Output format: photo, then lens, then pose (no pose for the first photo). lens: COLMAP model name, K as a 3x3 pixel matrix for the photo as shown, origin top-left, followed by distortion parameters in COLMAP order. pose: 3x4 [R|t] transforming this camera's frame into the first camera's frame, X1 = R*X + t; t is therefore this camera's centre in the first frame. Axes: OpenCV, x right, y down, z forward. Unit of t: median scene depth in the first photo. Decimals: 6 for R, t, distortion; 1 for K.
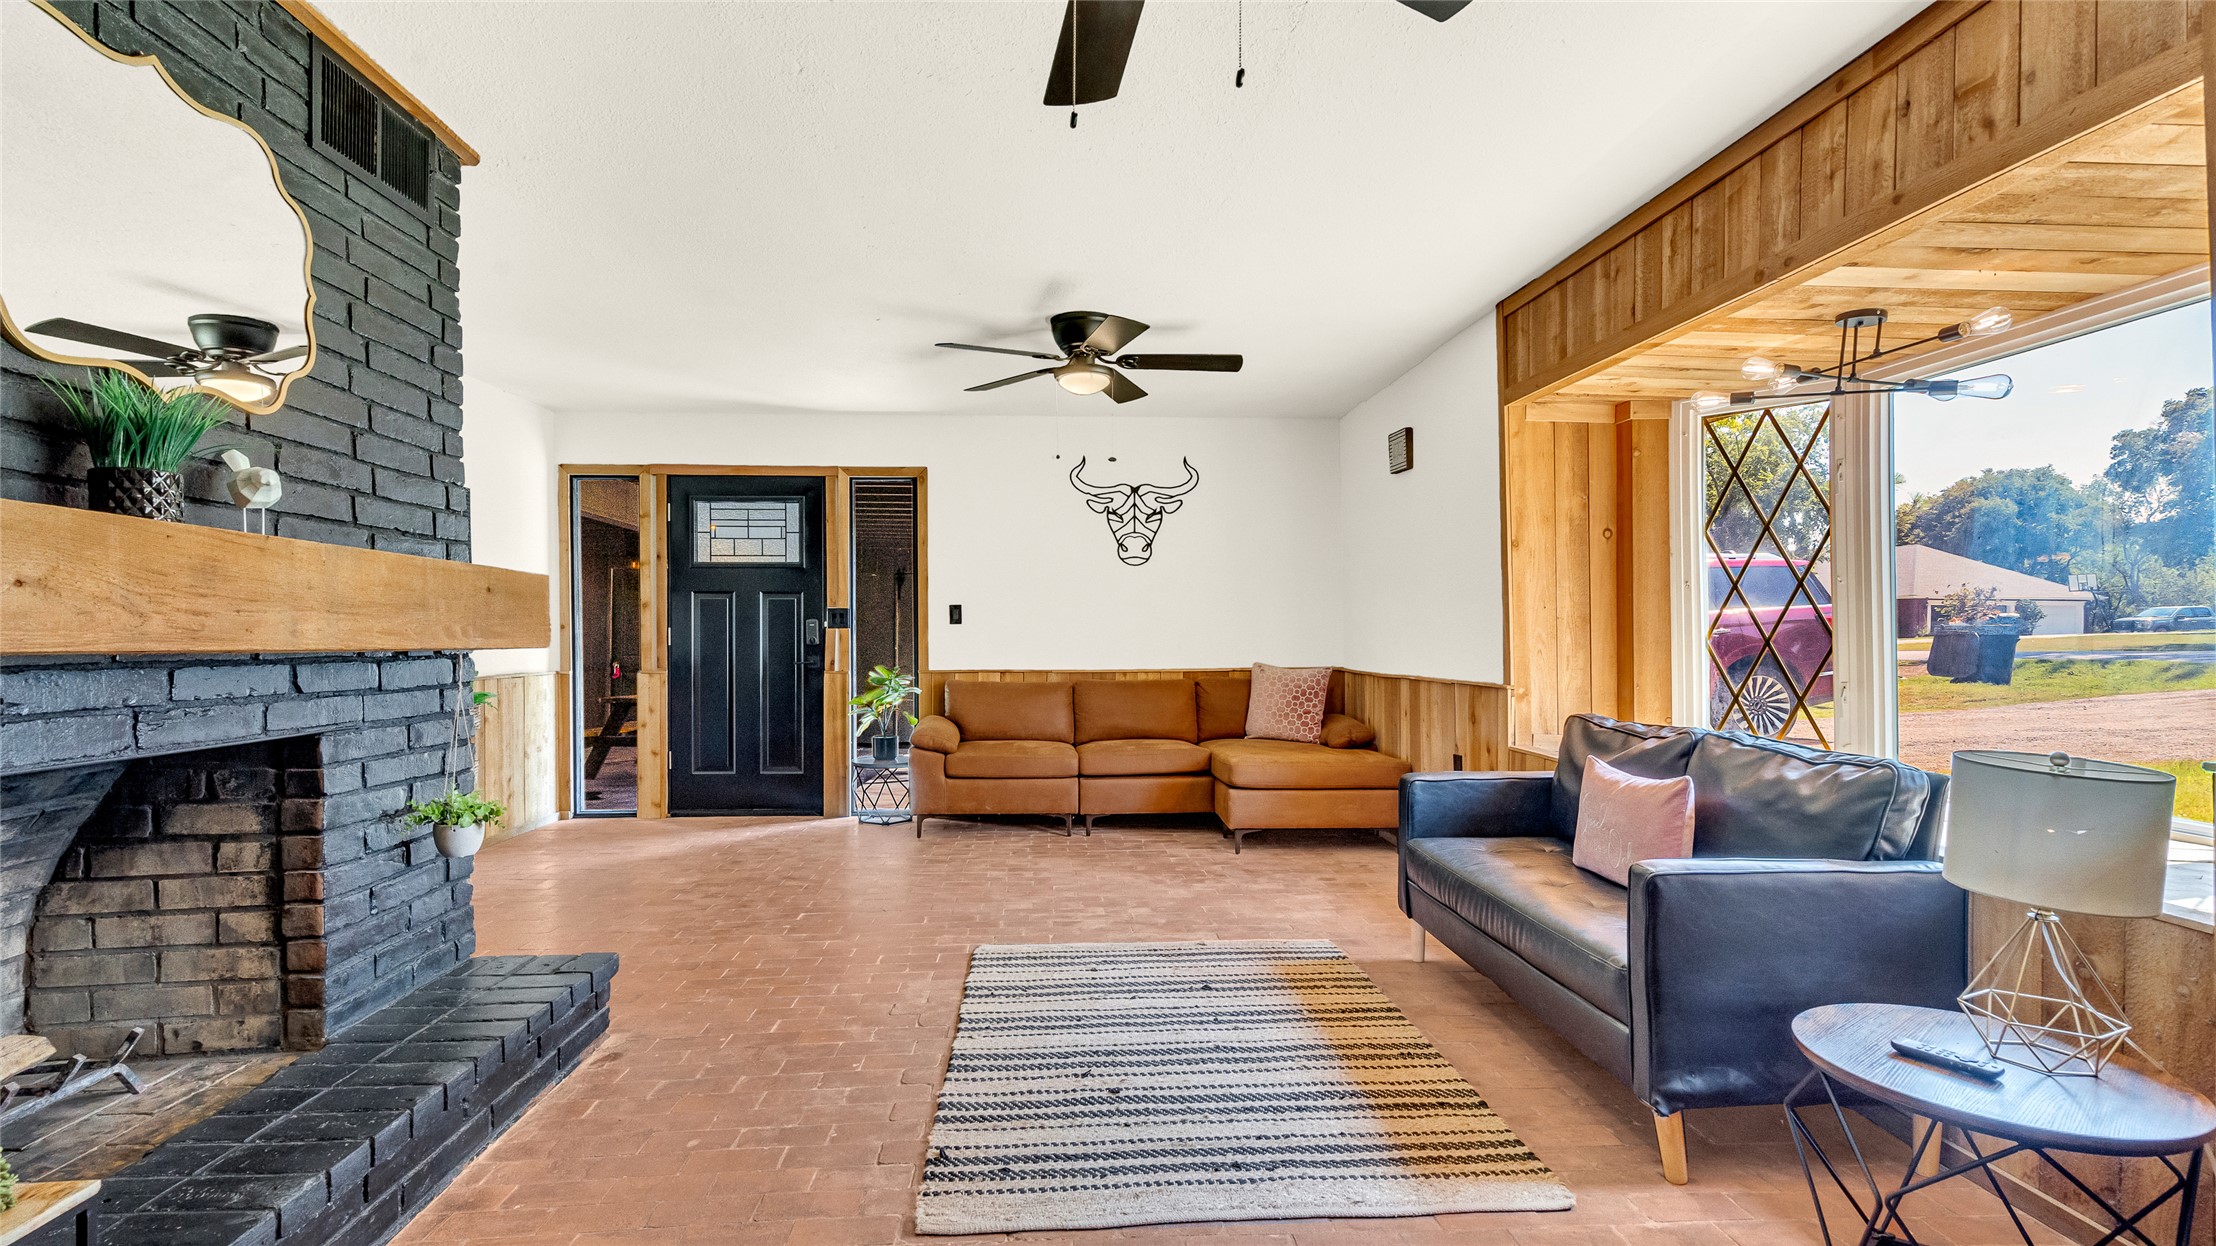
lens RADIAL K [[1037.5, 0, 1116.8], [0, 1037.5, 628.5], [0, 0, 1]] dist [-0.000637, 0.001577]
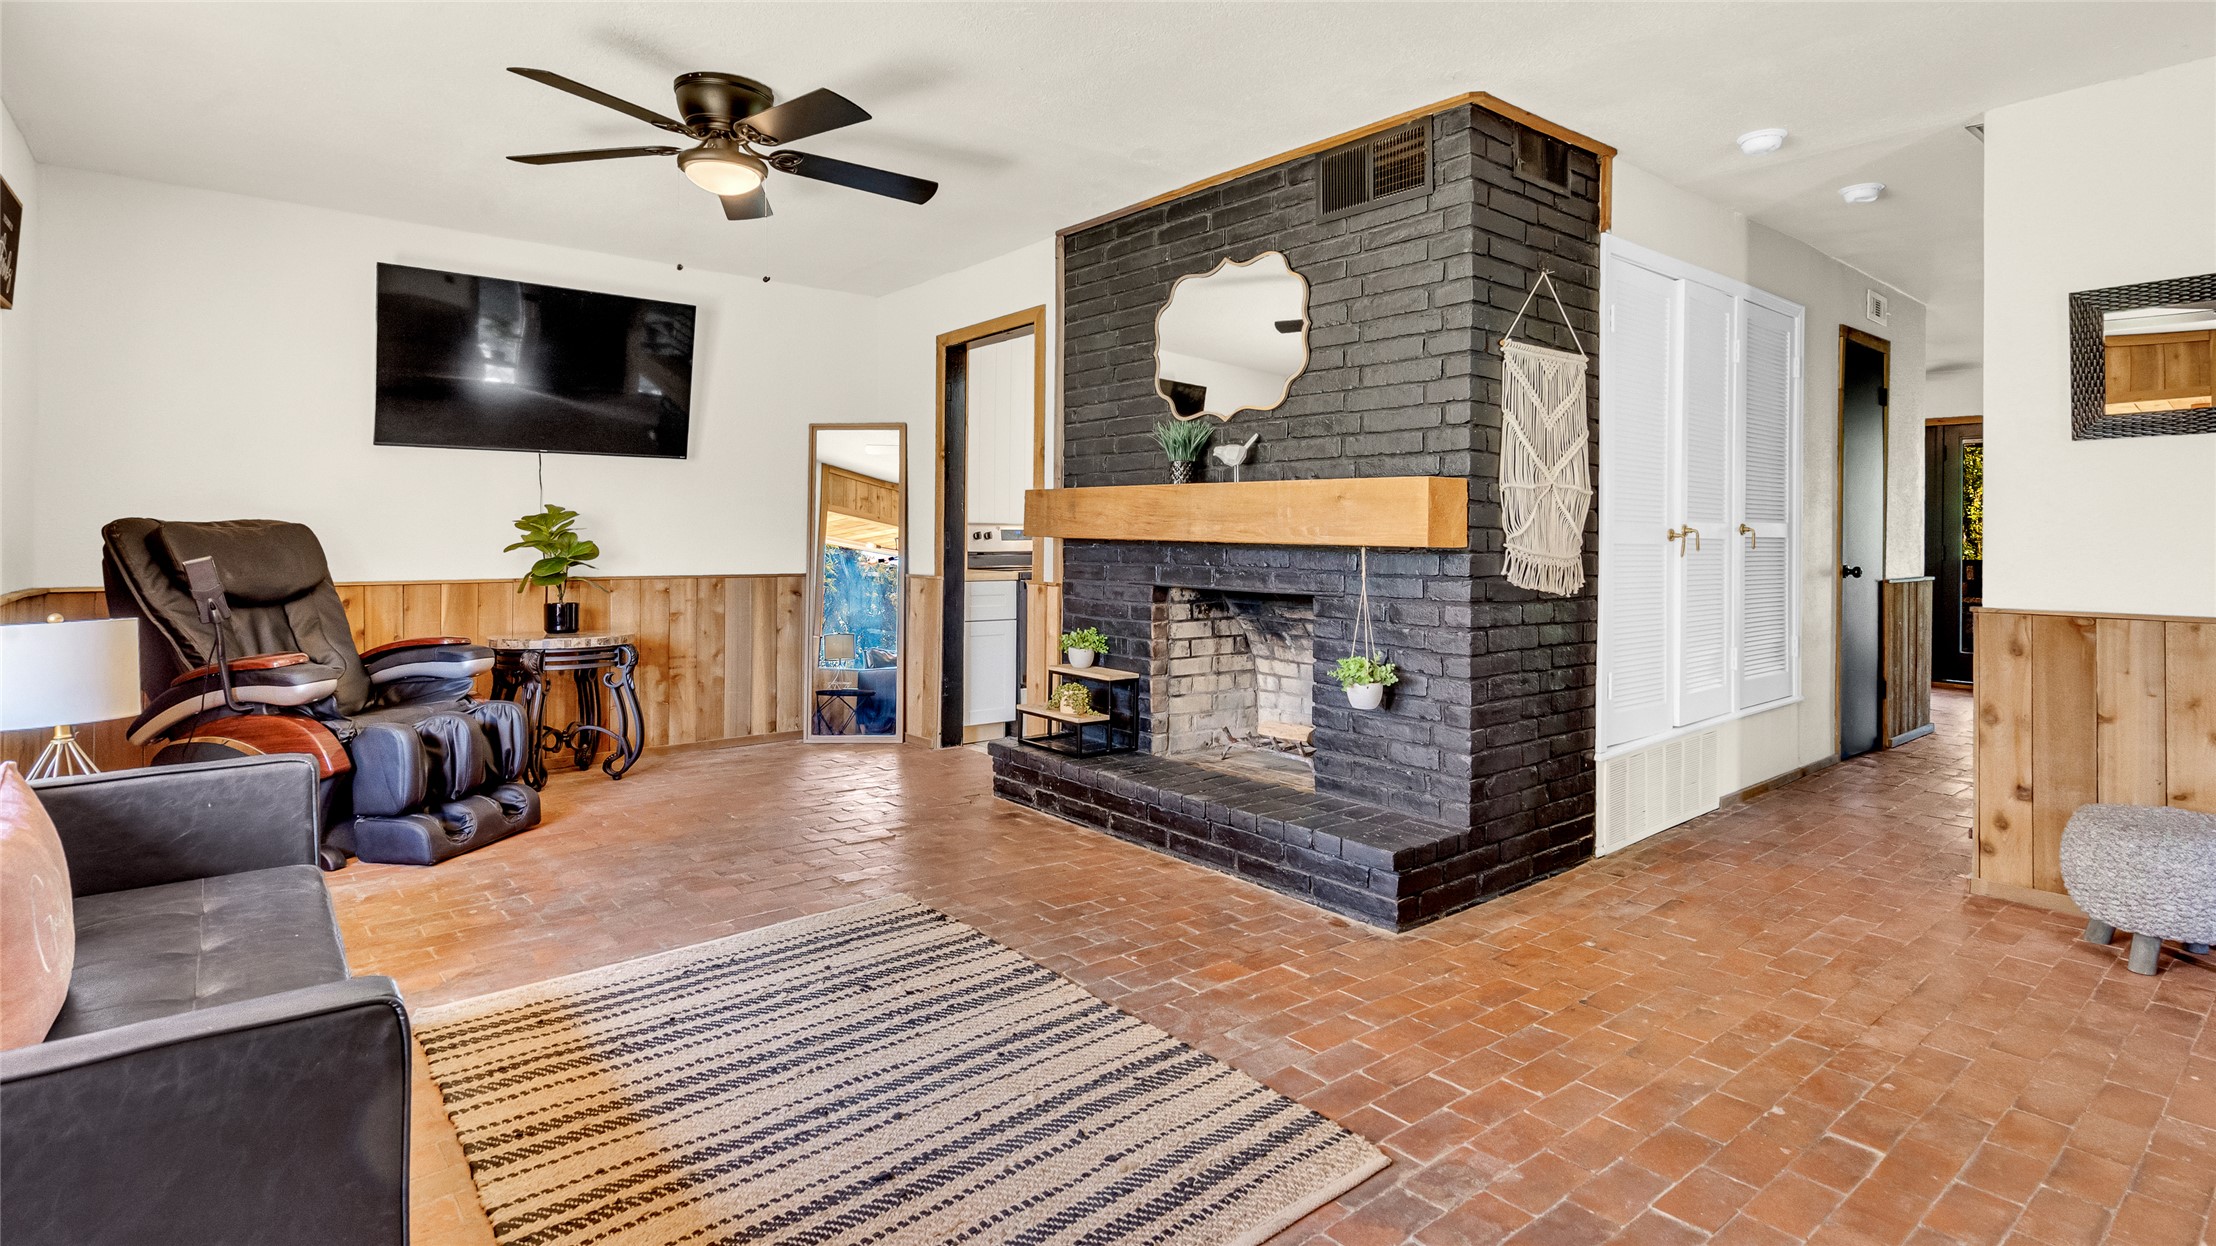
lens RADIAL K [[1084.1, 0, 1074.9], [0, 1084.1, 534.7], [0, 0, 1]] dist [0.001178, 0.000479]
pose [[-0.824901, -0.004780, -0.565257, 0.319219], [-0.003538, 0.999988, -0.003293, 0.010255], [0.565266, -0.000716, -0.824908, 1.487237]]
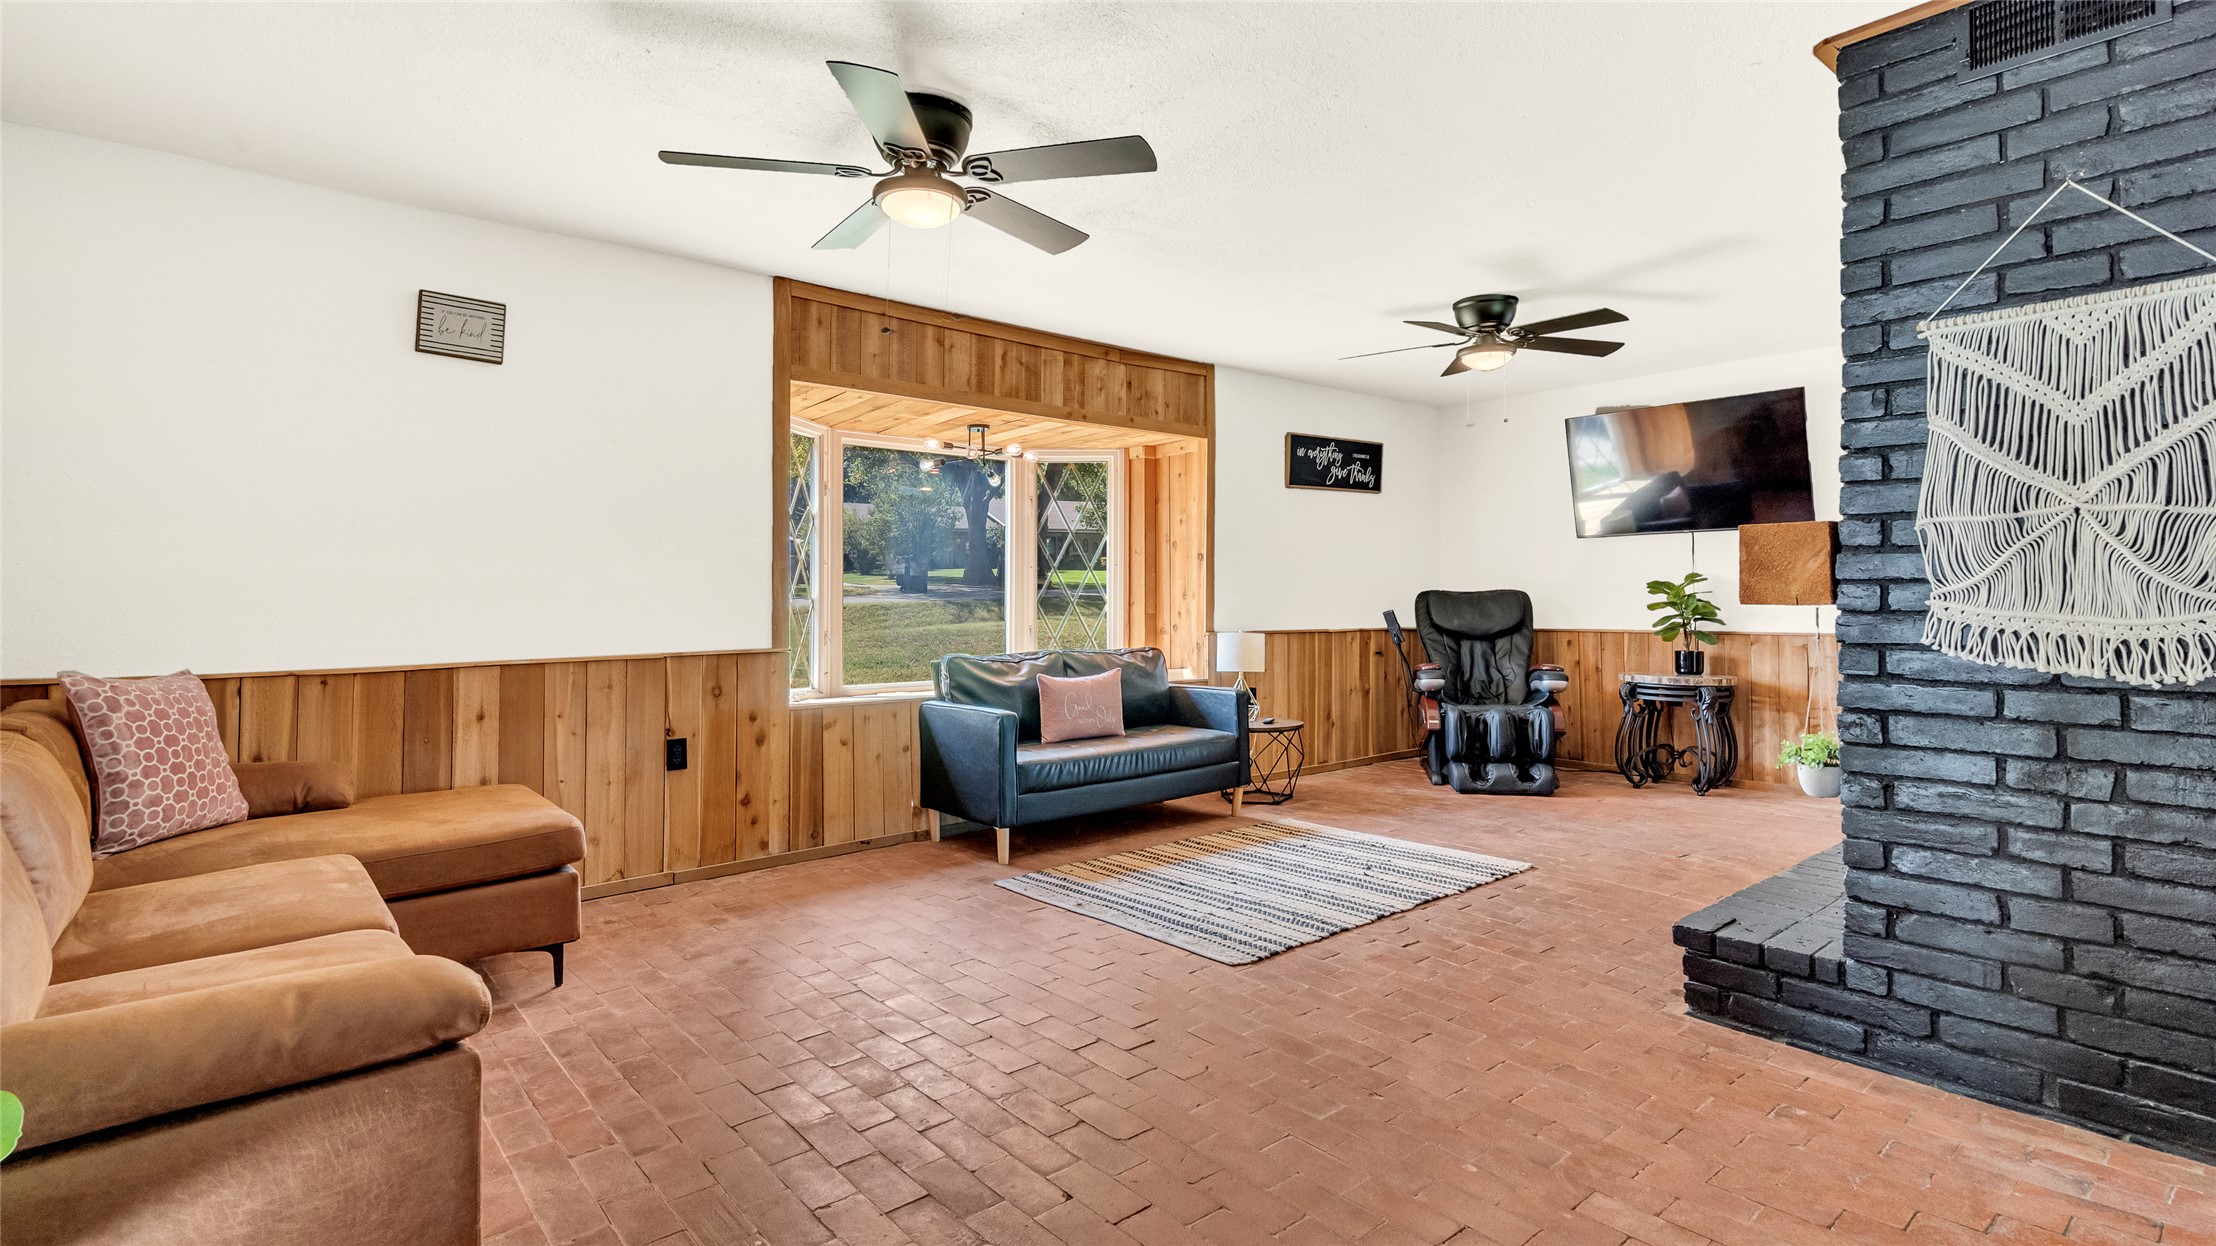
lens RADIAL K [[1037.5, 0, 1105.8], [0, 1037.5, 585.1], [0, 0, 1]] dist [-0.000637, 0.001577]
pose [[-0.587366, 0.015751, 0.809168, -0.840191], [0.004679, 0.999860, -0.016067, 0.011520], [-0.809308, -0.005651, -0.587357, 1.751793]]
